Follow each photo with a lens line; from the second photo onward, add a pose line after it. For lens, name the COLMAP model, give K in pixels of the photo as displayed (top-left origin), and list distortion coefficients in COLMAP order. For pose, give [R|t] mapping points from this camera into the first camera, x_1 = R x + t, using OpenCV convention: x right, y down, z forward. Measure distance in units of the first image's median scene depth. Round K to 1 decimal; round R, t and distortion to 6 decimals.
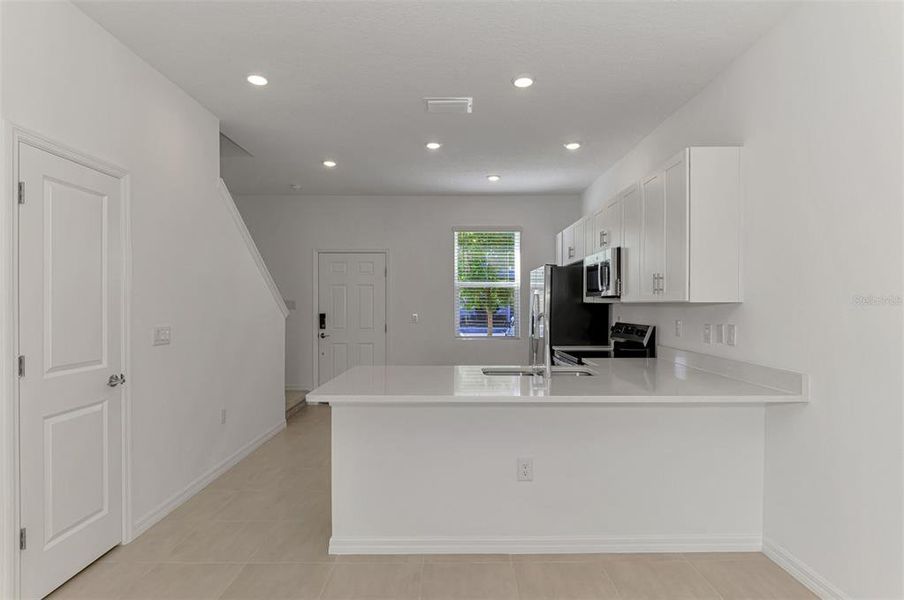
lens RADIAL K [[495.1, 0, 459.1], [0, 495.1, 302.9], [0, 0, 1]] dist [0.002557, -0.002766]
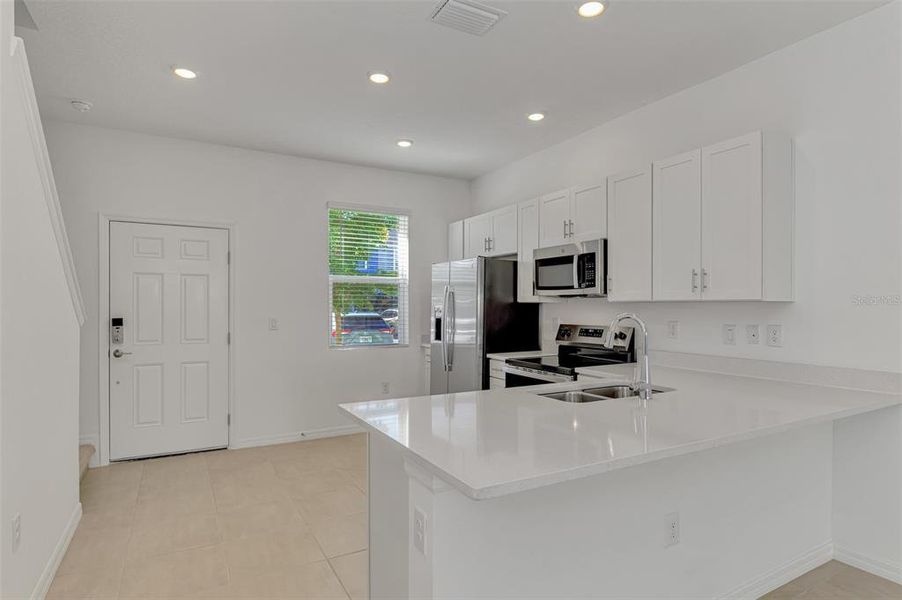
lens RADIAL K [[494.1, 0, 451.4], [0, 494.1, 307.9], [0, 0, 1]] dist [0.002557, -0.002766]
pose [[0.861600, -0.002793, 0.507580, -0.288159], [-0.001848, 0.999961, 0.008640, 0.002236], [-0.507584, -0.008382, 0.861561, 0.307300]]
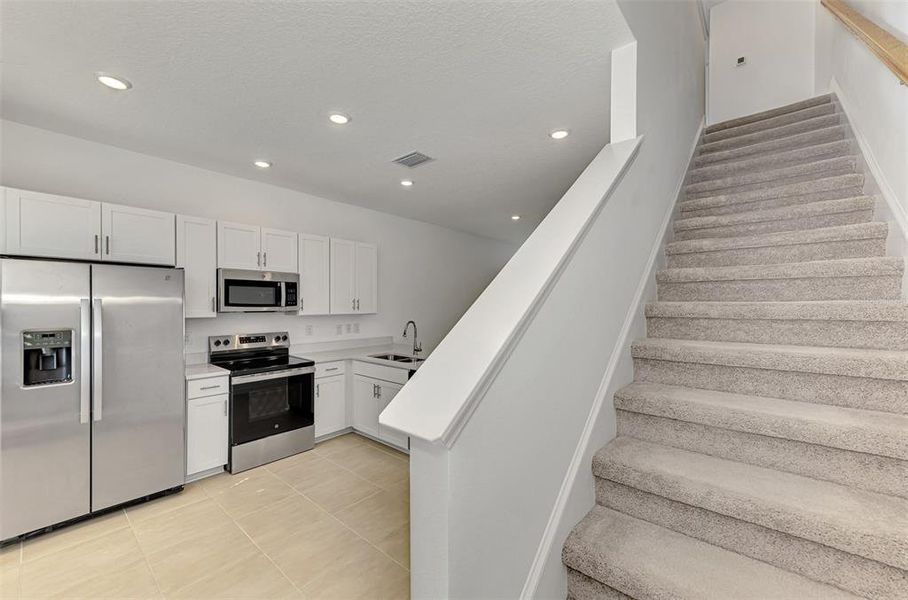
lens RADIAL K [[343.6, 0, 450.8], [0, 343.6, 305.6], [0, 0, 1]] dist [-0.001996, 0.000679]
pose [[-0.771501, -0.001060, 0.636228, -0.469045], [-0.003421, 0.999991, -0.002482, -0.022026], [-0.636219, -0.004091, -0.771497, 1.179115]]
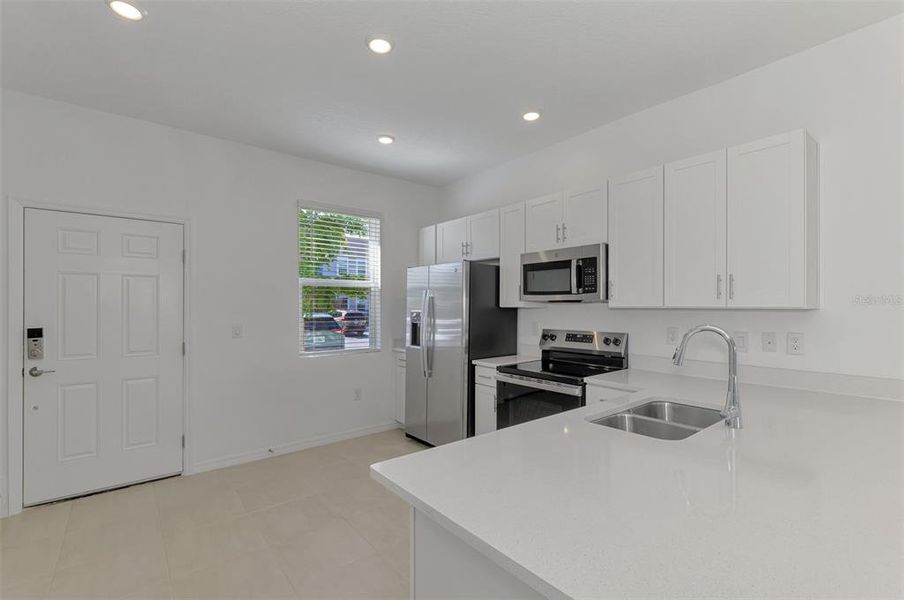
lens RADIAL K [[412.7, 0, 452.1], [0, 412.7, 305.7], [0, 0, 1]] dist [-0.002774, -0.001094]
pose [[0.766922, -0.000852, 0.641740, -0.274320], [-0.001790, 0.999992, 0.003466, -0.005186], [-0.641738, -0.003807, 0.766915, 0.503755]]
